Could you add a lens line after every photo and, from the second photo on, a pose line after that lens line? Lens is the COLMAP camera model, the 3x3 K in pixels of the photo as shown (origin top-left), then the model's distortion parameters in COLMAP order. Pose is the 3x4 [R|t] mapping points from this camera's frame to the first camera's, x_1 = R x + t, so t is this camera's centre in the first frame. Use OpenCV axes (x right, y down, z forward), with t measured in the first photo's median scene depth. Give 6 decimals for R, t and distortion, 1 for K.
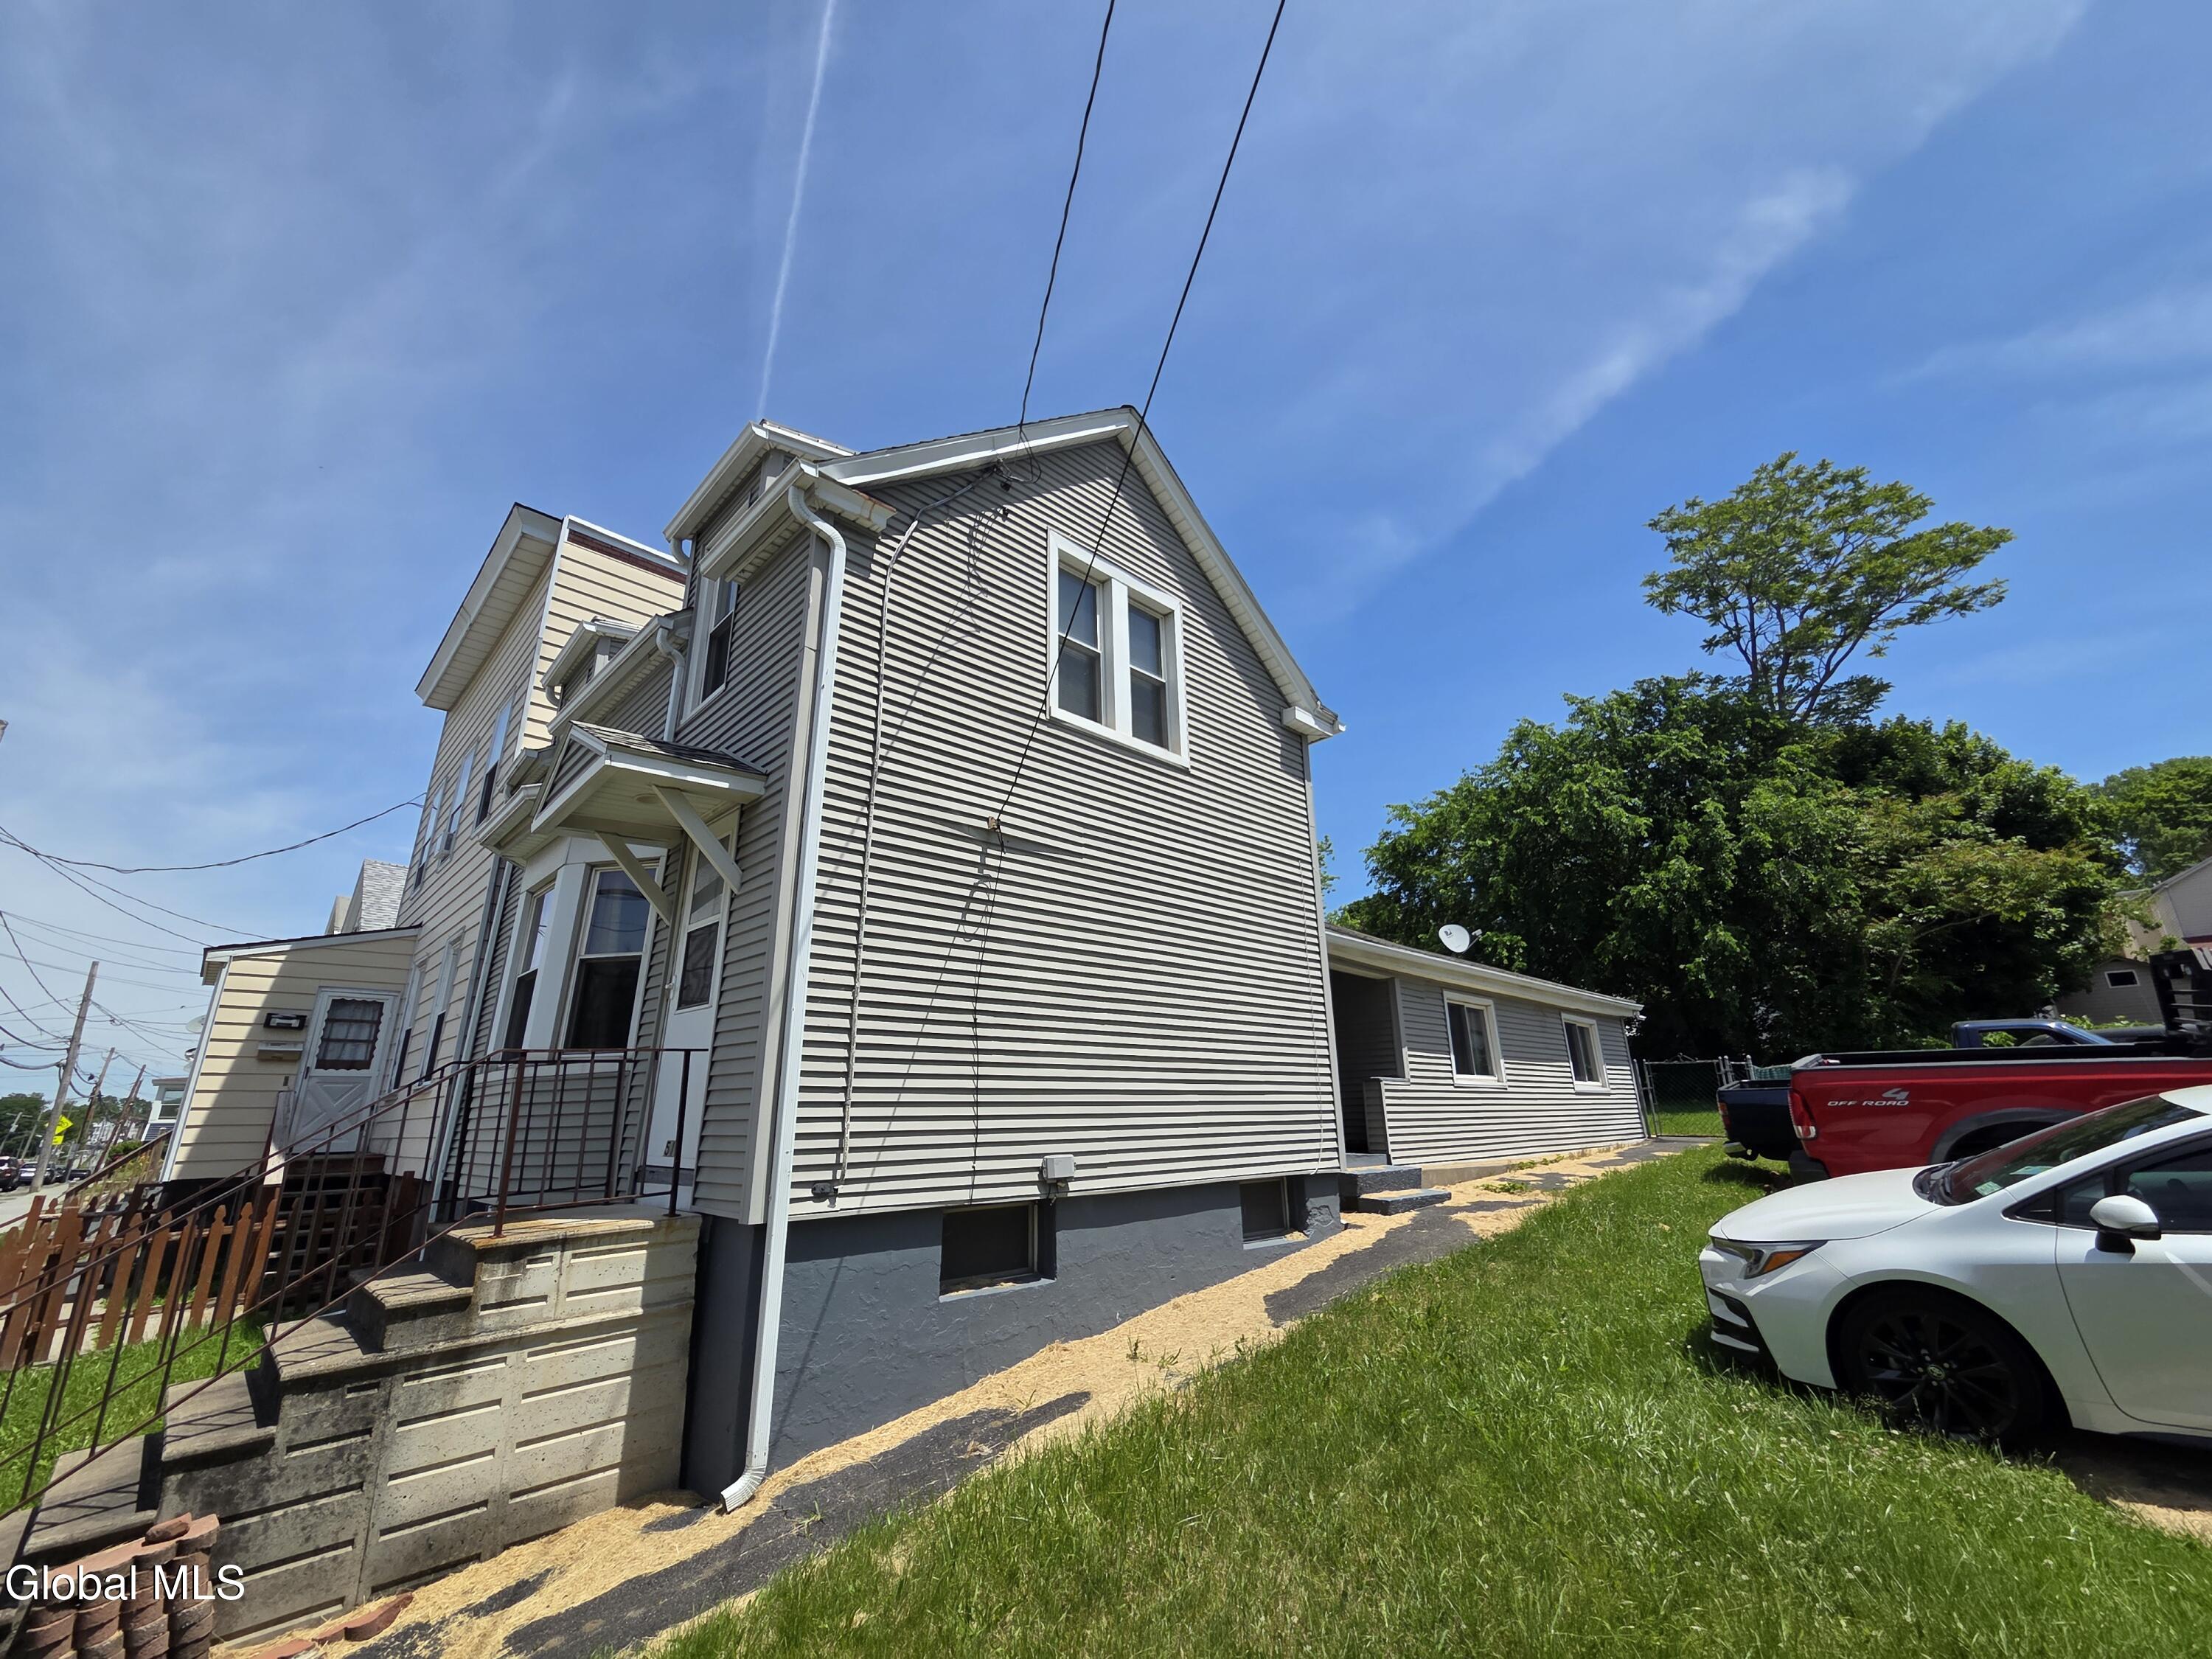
lens RADIAL K [[902.4, 0, 1111.7], [0, 902.4, 838.6], [0, 0, 1]] dist [0.003762, -0.001598]
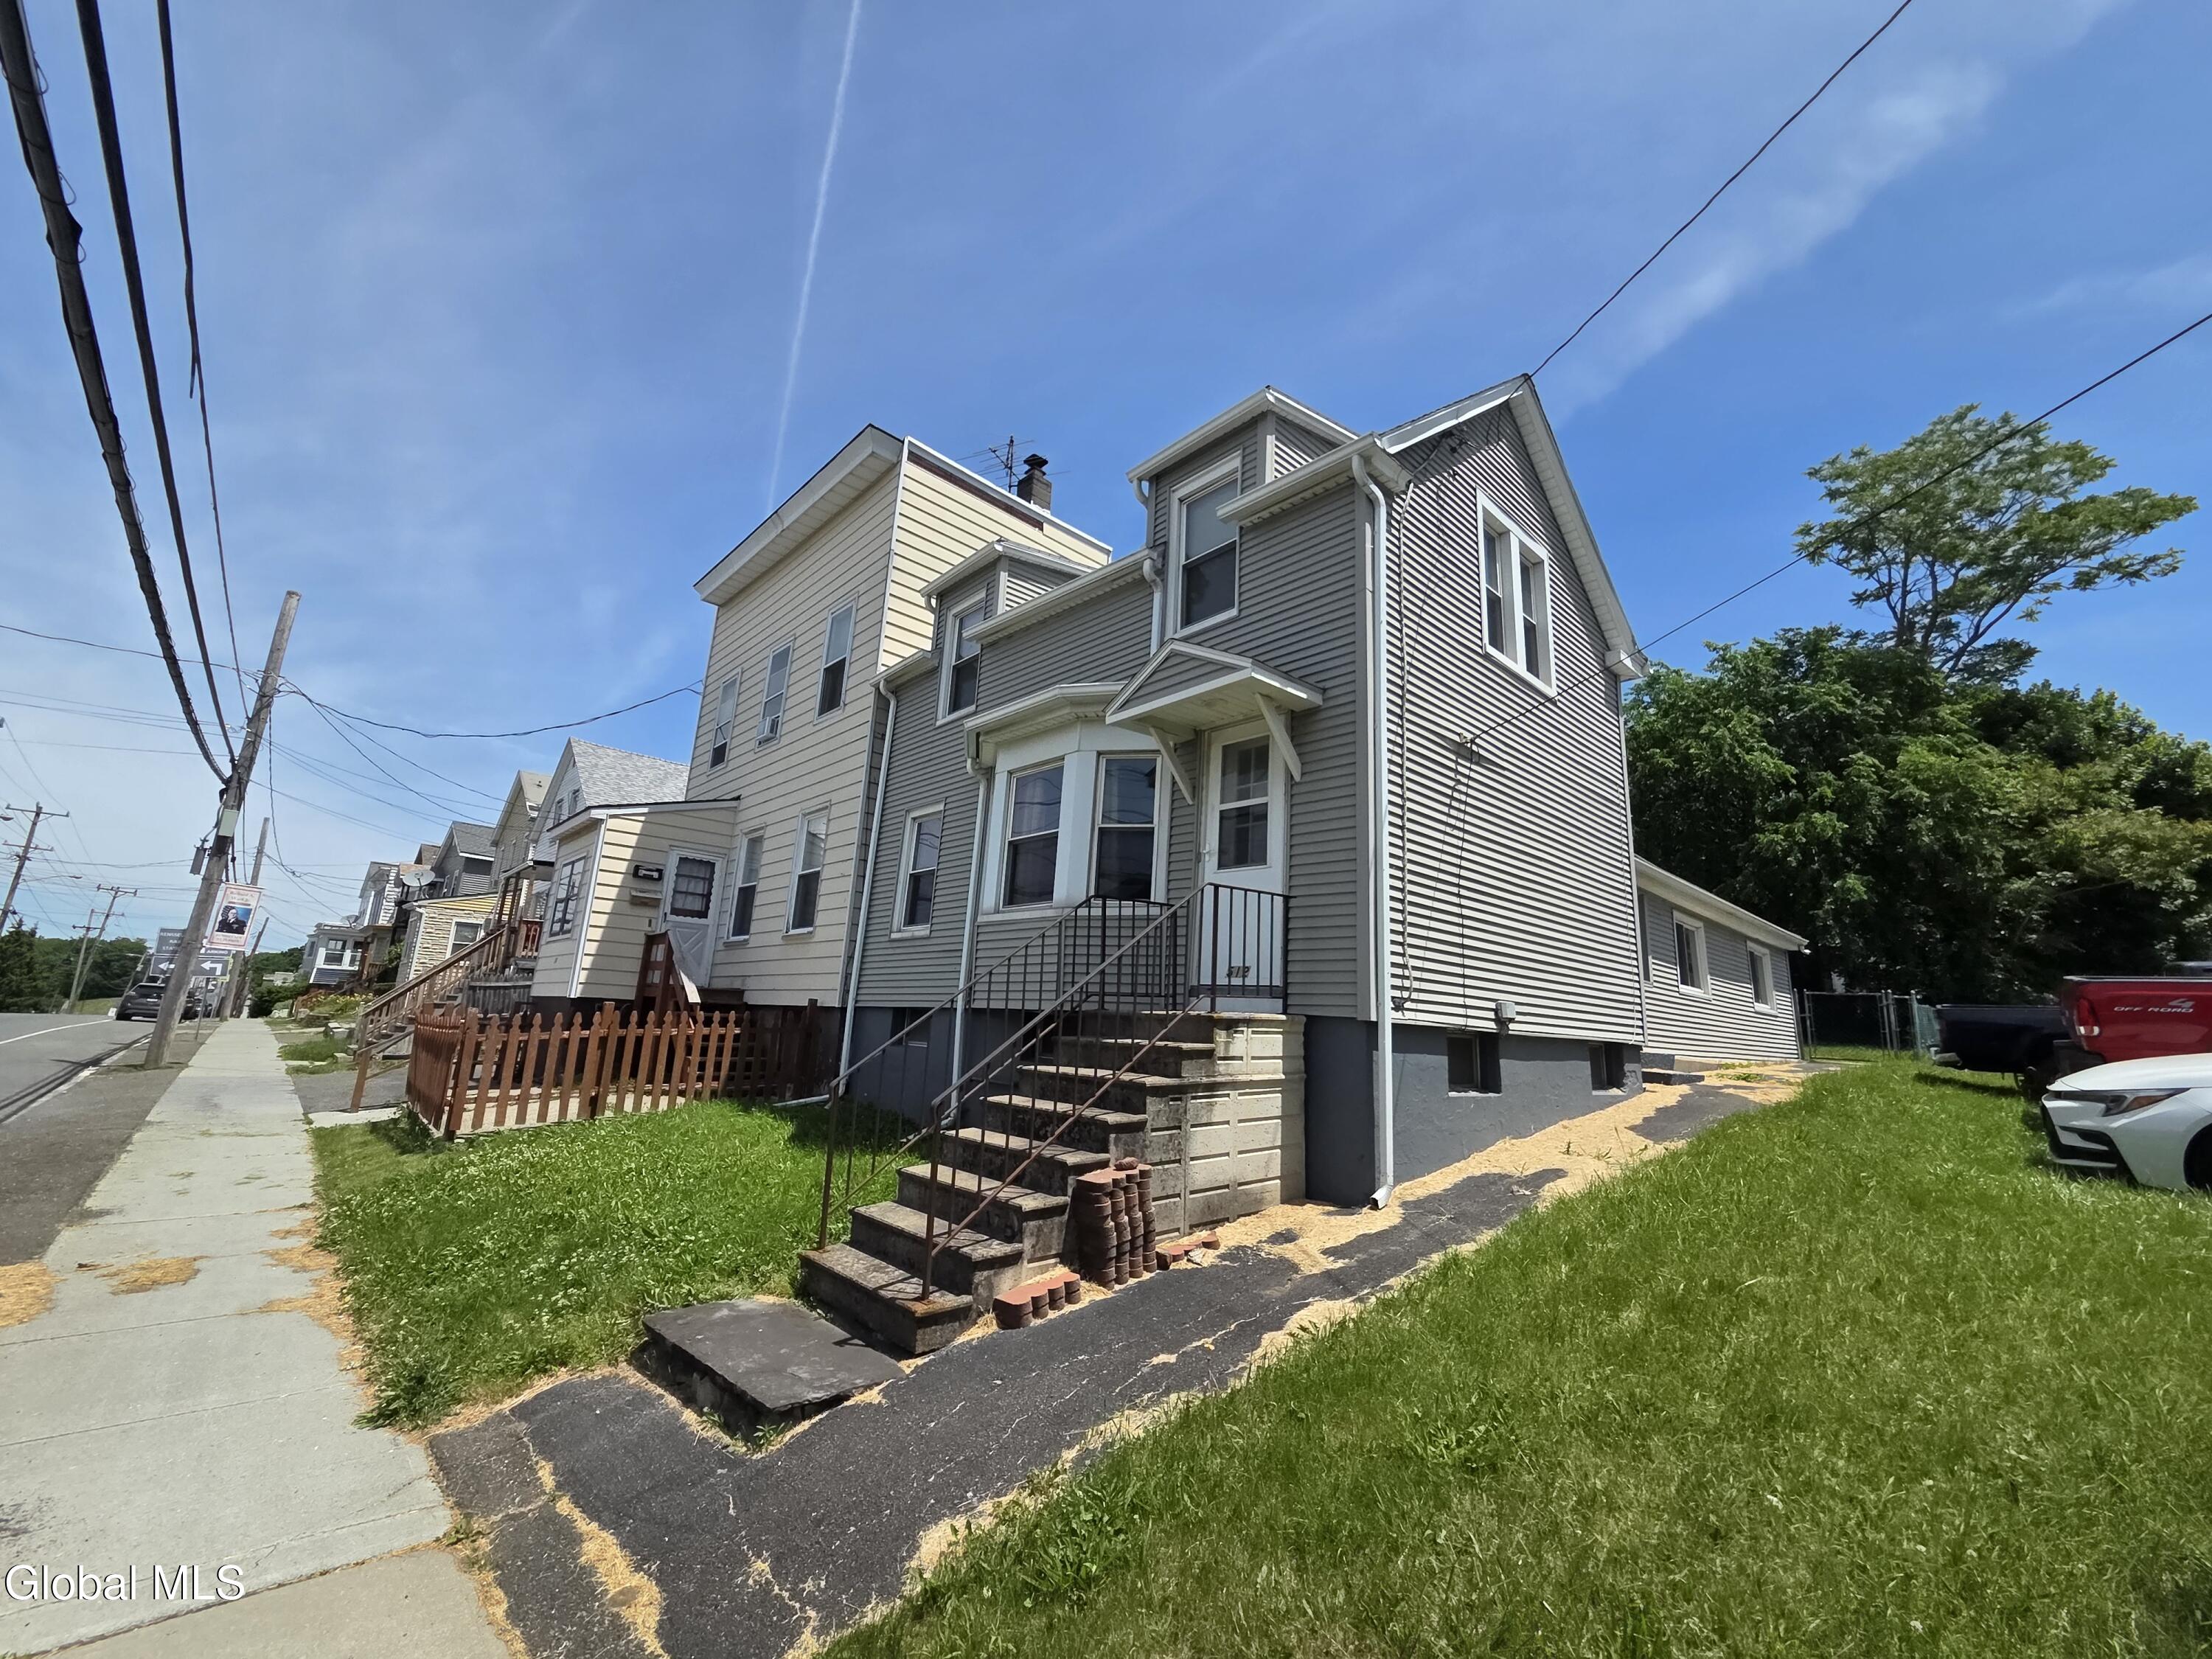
lens RADIAL K [[902.4, 0, 1100.7], [0, 902.4, 836.7], [0, 0, 1]] dist [0.003762, -0.001598]
pose [[0.997361, 0.061551, -0.038510, -0.288248], [-0.057978, 0.994443, 0.087876, 0.019079], [0.043705, -0.085411, 0.995387, -0.134907]]
